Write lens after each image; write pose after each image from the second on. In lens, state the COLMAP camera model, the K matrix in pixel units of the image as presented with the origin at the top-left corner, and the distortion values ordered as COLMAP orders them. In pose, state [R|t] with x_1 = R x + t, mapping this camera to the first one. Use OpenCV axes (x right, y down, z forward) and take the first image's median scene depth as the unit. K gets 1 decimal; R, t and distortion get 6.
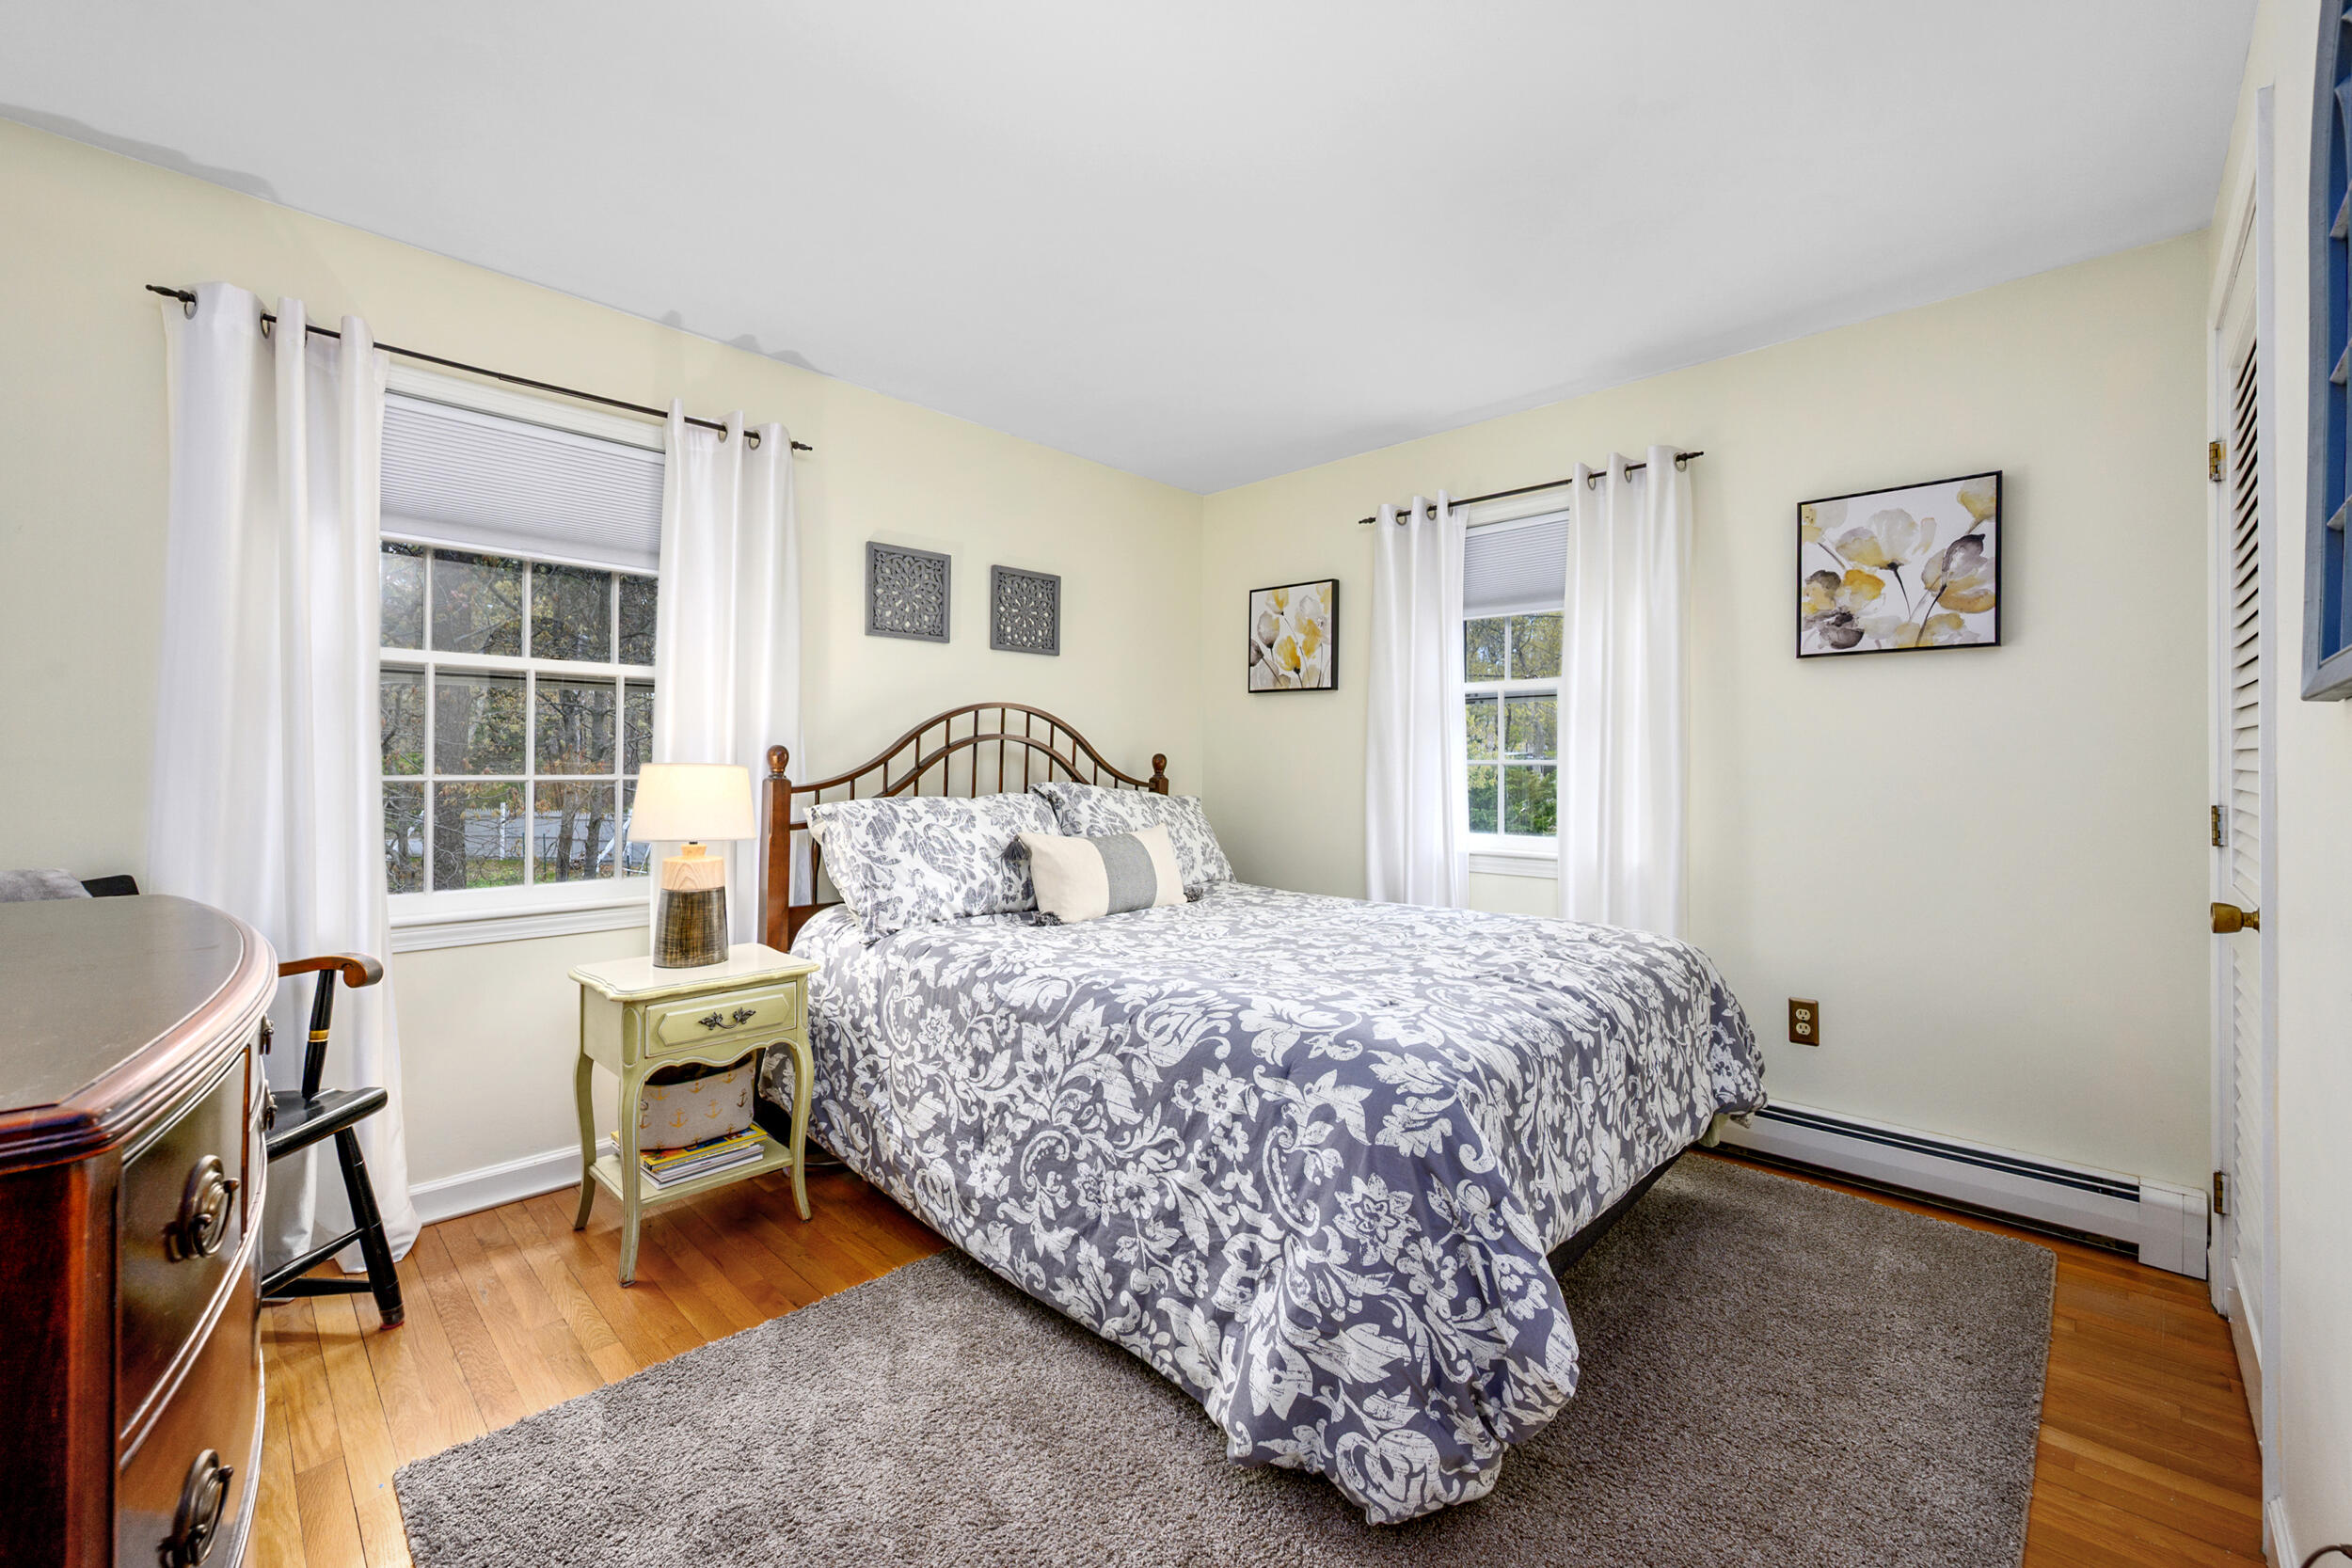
lens RADIAL K [[956.0, 0, 1171.0], [0, 956.0, 766.1], [0, 0, 1]] dist [0.000691, 0.000031]
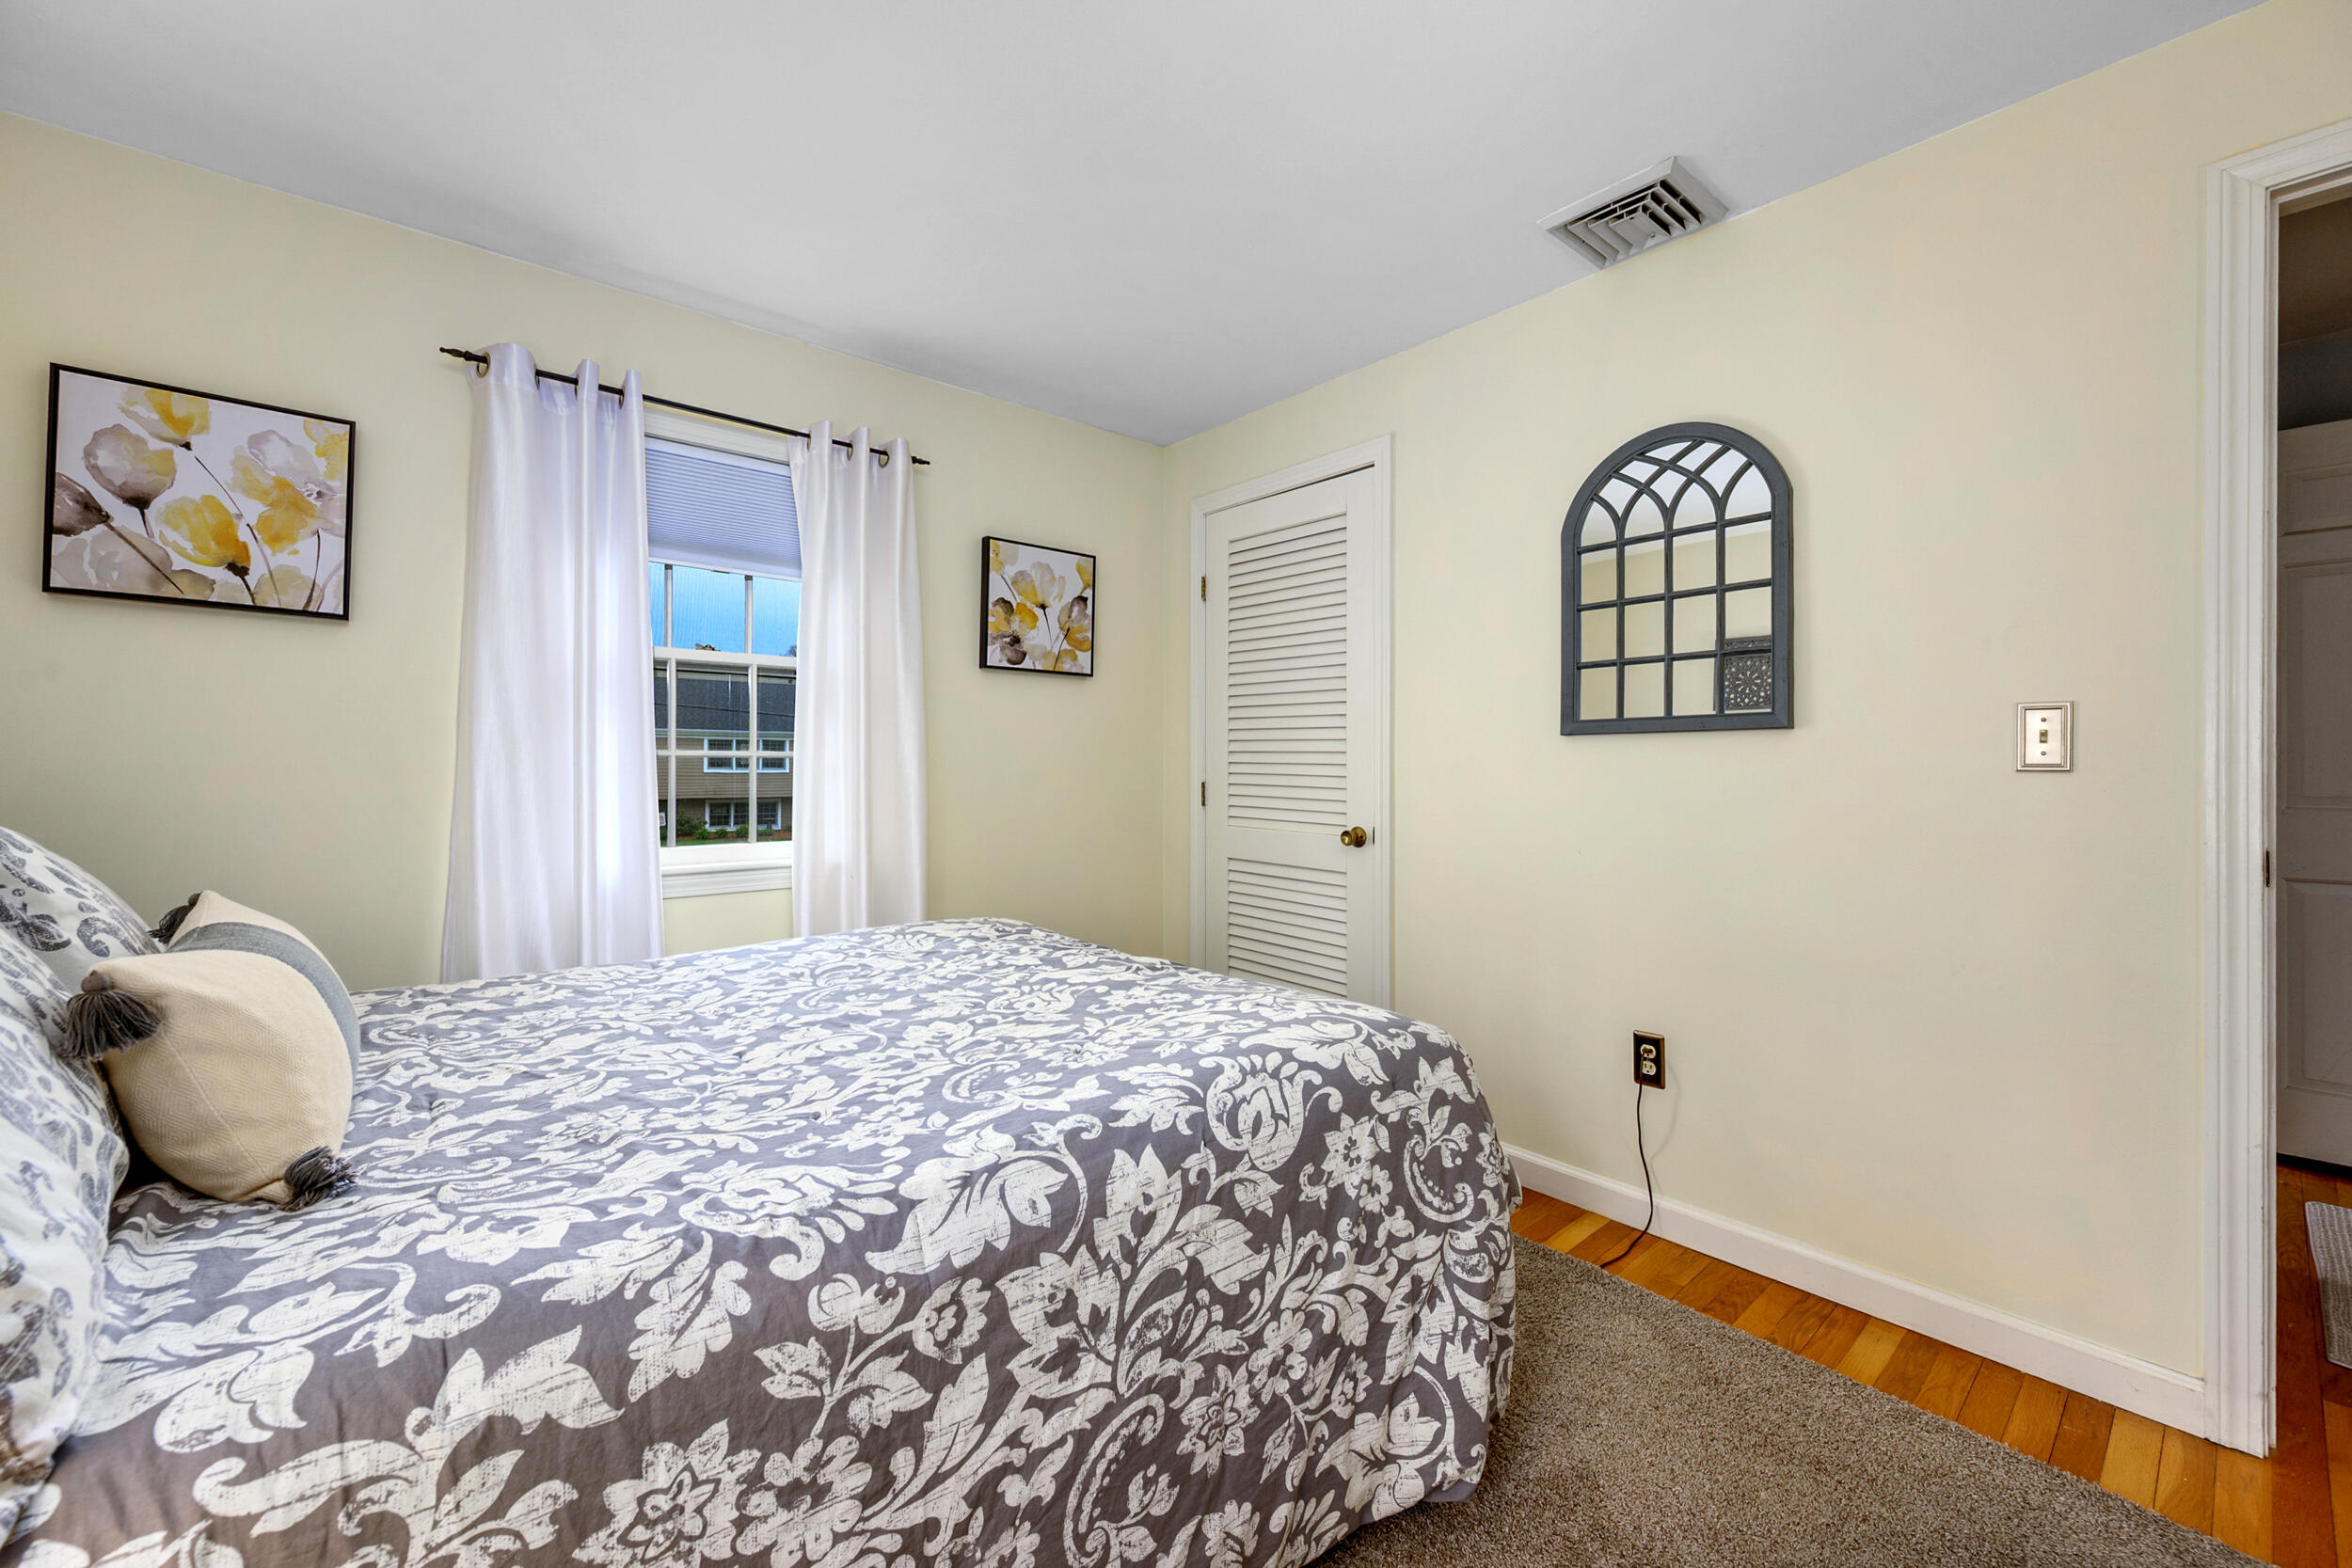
lens RADIAL K [[938.3, 0, 1190.7], [0, 938.3, 764.1], [0, 0, 1]] dist [-0.000478, -0.000175]
pose [[0.075195, -0.004568, 0.997158, -0.654507], [-0.004341, 0.999979, 0.004909, -0.001179], [-0.997159, -0.004698, 0.075174, 0.900570]]
